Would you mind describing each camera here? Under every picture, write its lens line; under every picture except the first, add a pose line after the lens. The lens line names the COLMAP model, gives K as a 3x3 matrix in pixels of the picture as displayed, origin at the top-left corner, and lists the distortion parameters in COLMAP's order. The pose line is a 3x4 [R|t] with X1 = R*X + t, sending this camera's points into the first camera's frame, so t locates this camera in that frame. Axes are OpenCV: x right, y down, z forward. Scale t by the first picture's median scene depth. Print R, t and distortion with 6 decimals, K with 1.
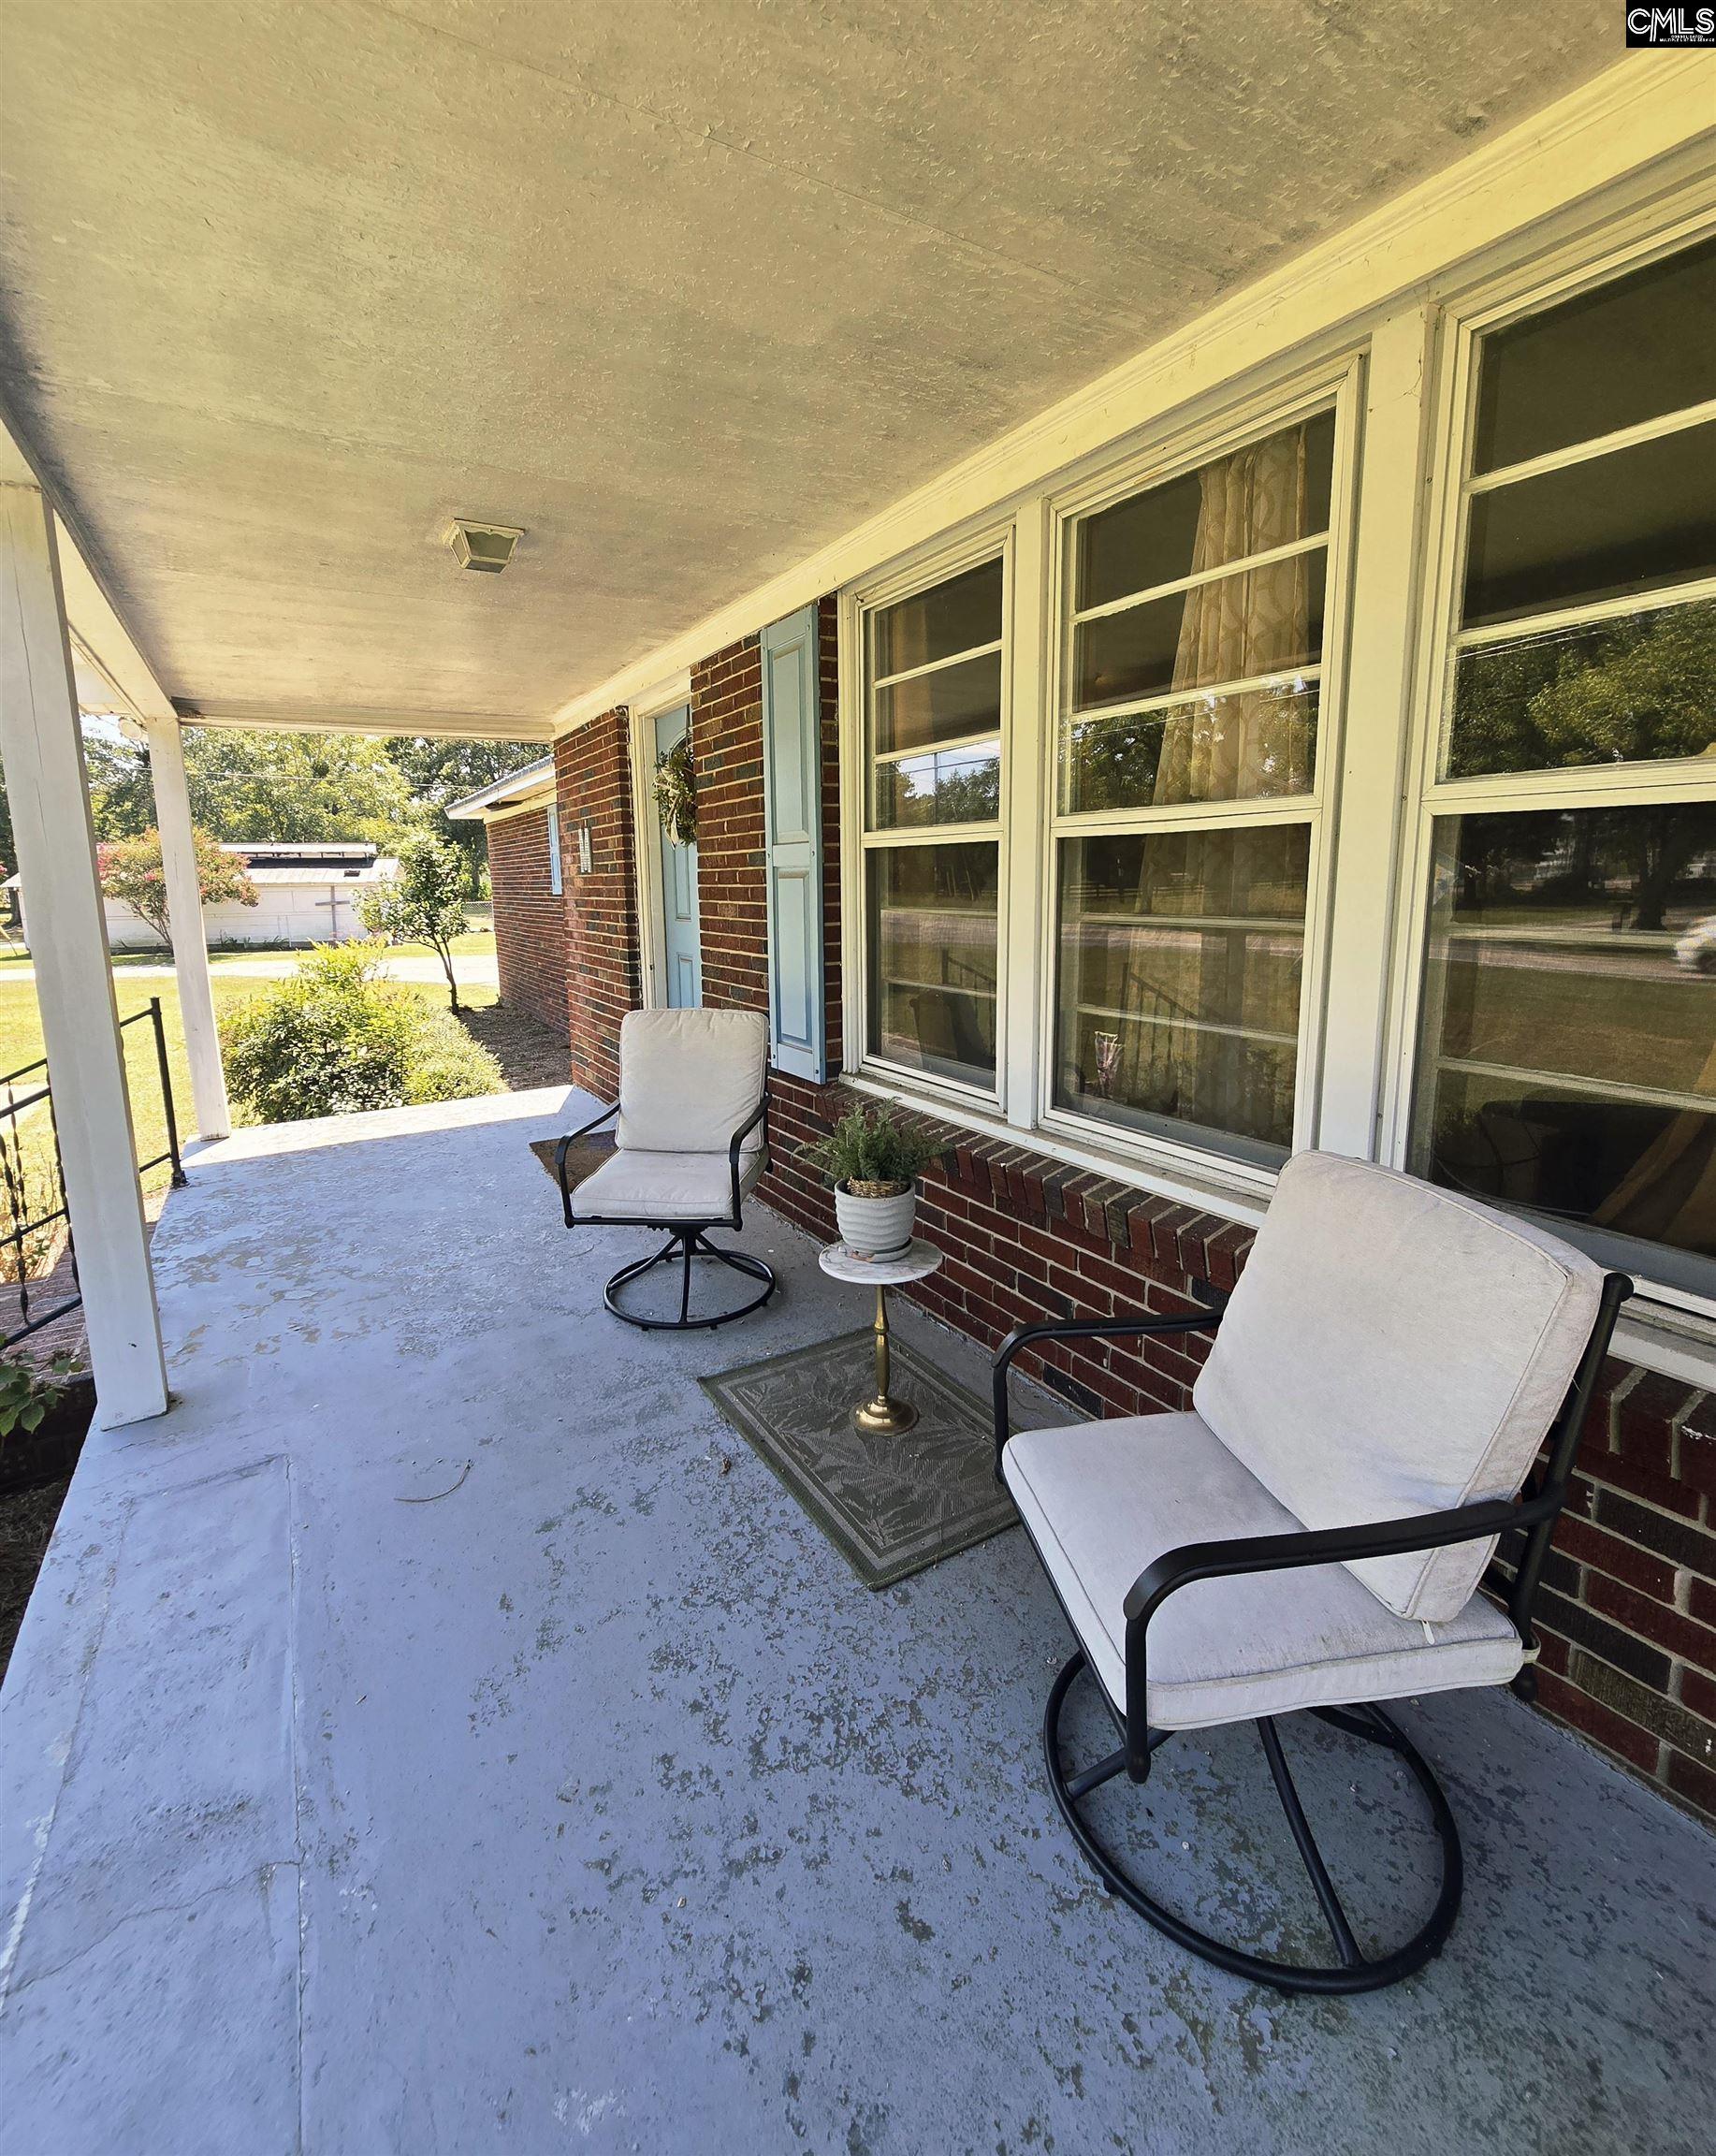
lens RADIAL K [[931.6, 0, 828.4], [0, 931.6, 1012.0], [0, 0, 1]] dist [-0.004117, -0.000043]
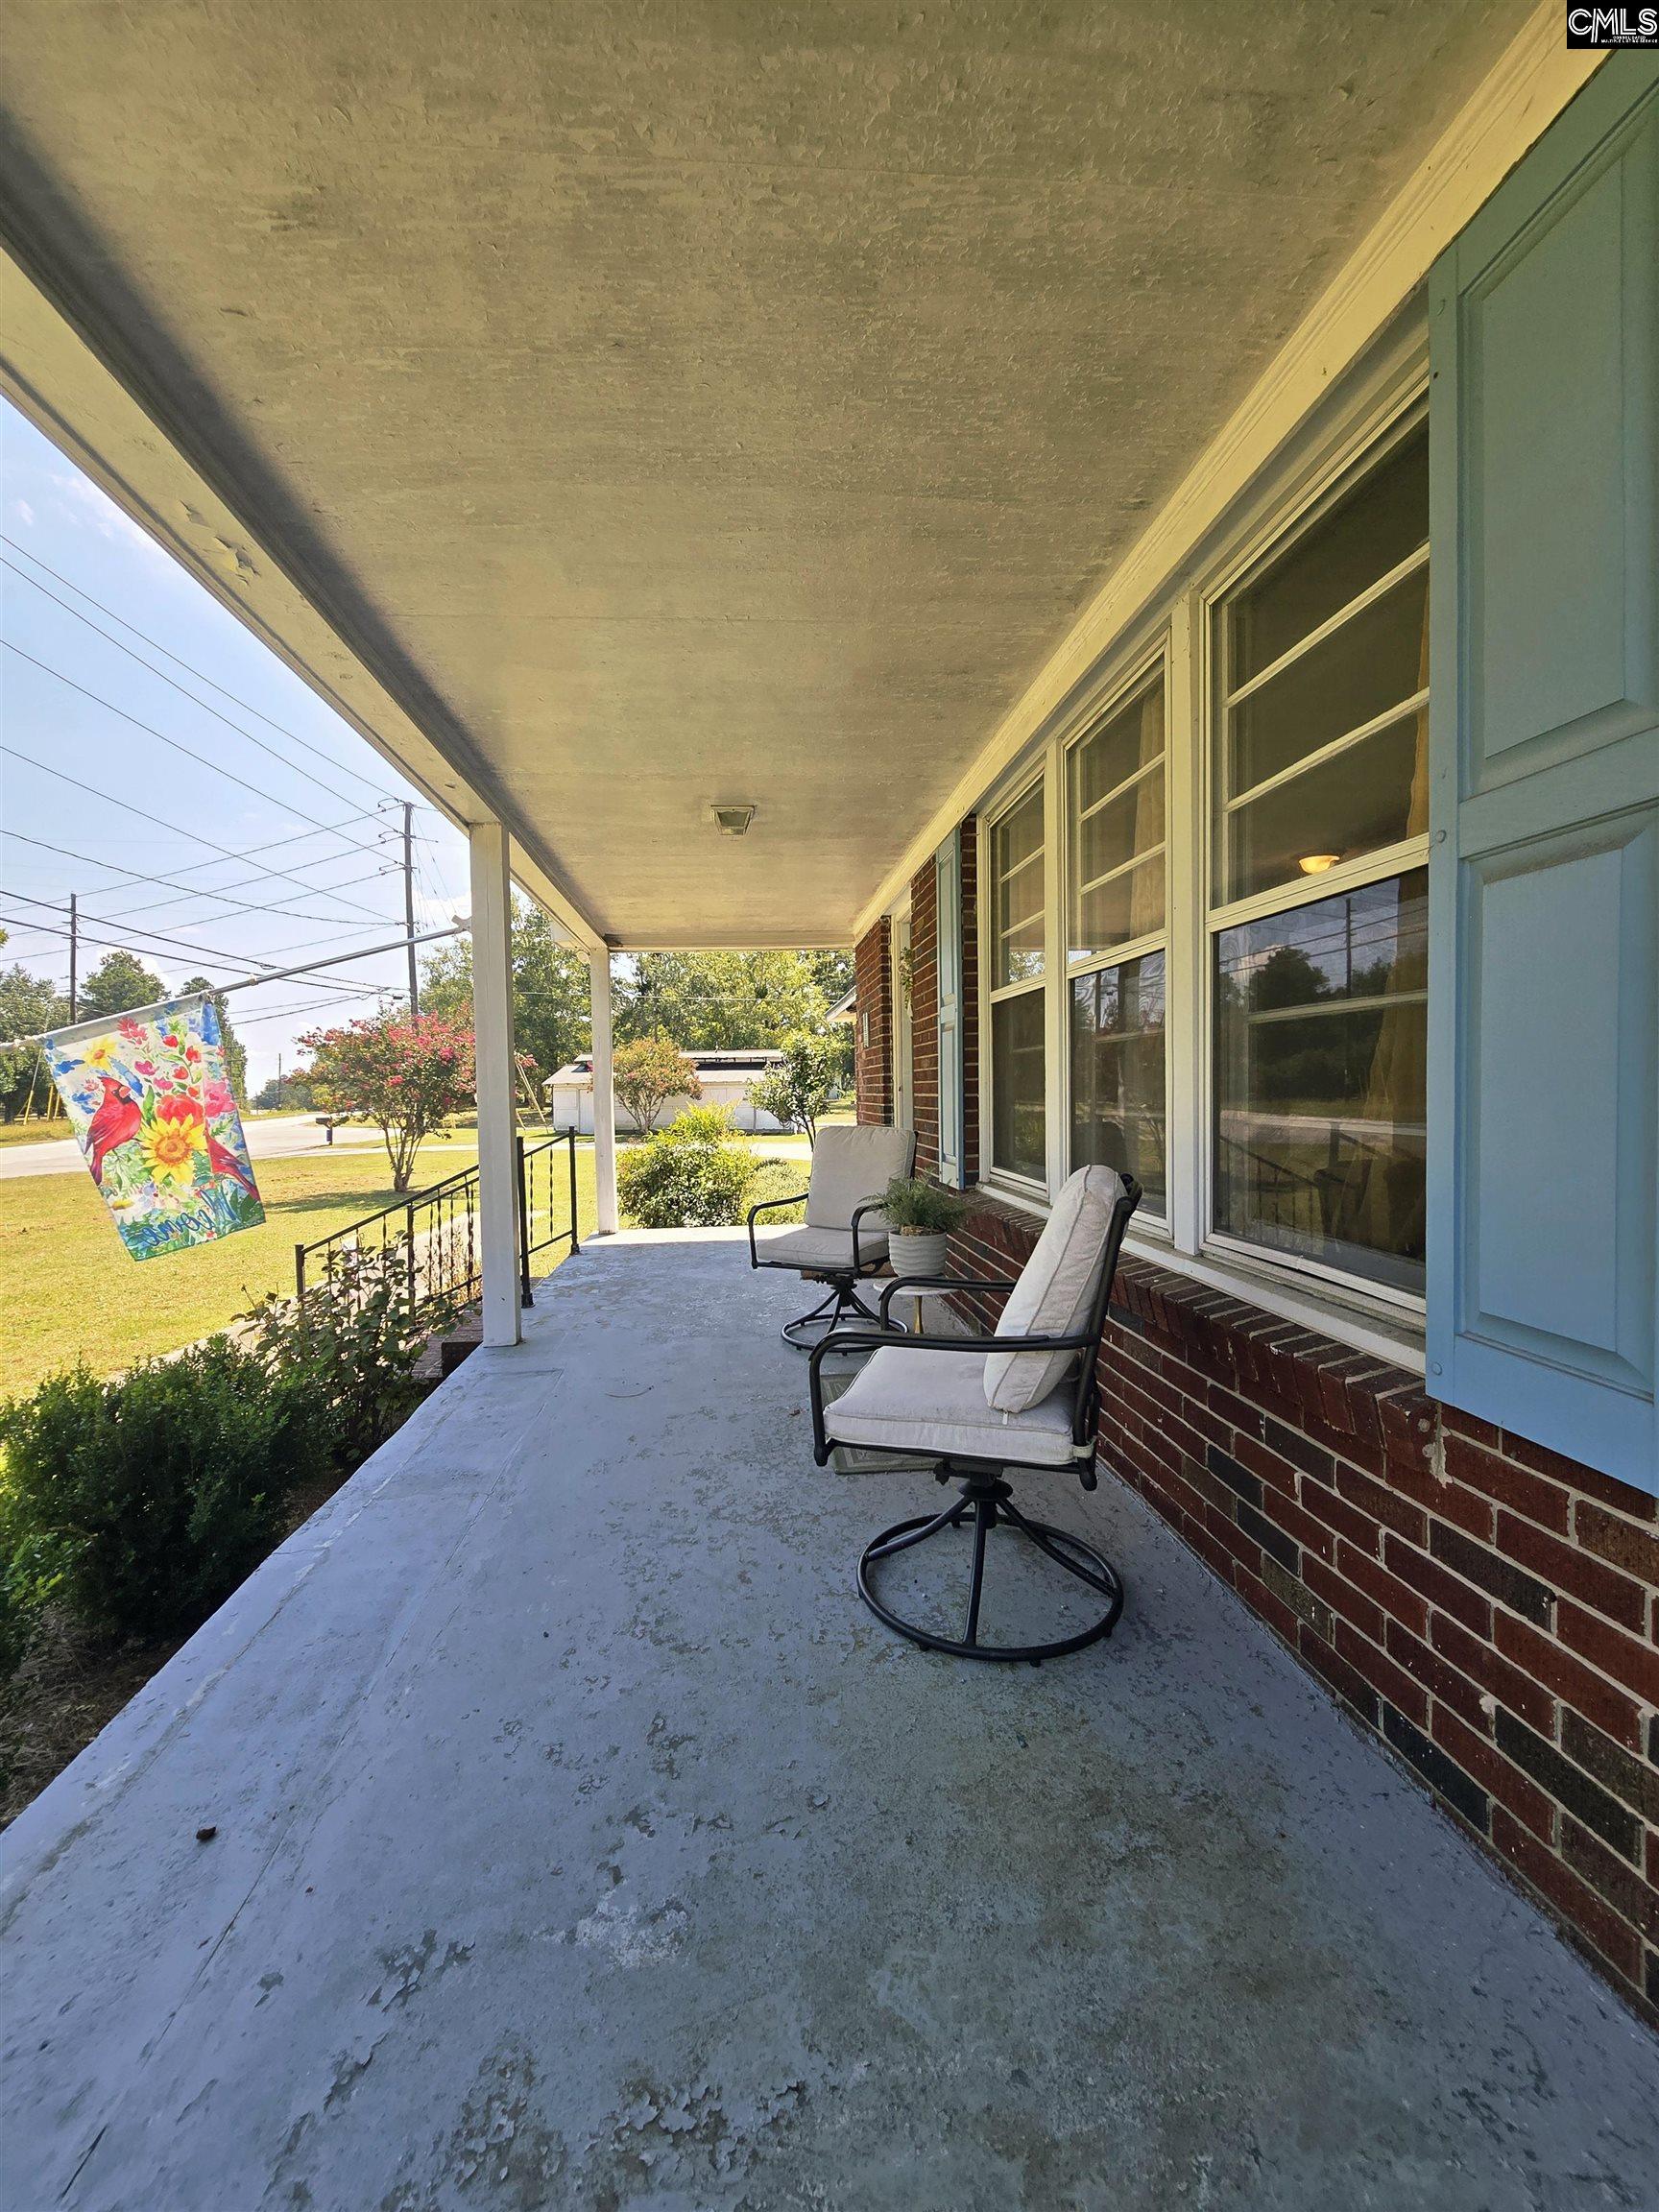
lens RADIAL K [[895.6, 0, 806.5], [0, 895.6, 1107.9], [0, 0, 1]] dist [-0.001800, 0.000099]
pose [[0.901808, 0.010962, -0.431998, 0.328451], [-0.060751, 0.992967, -0.101621, 0.103278], [0.427846, 0.117887, 0.896131, -0.195030]]
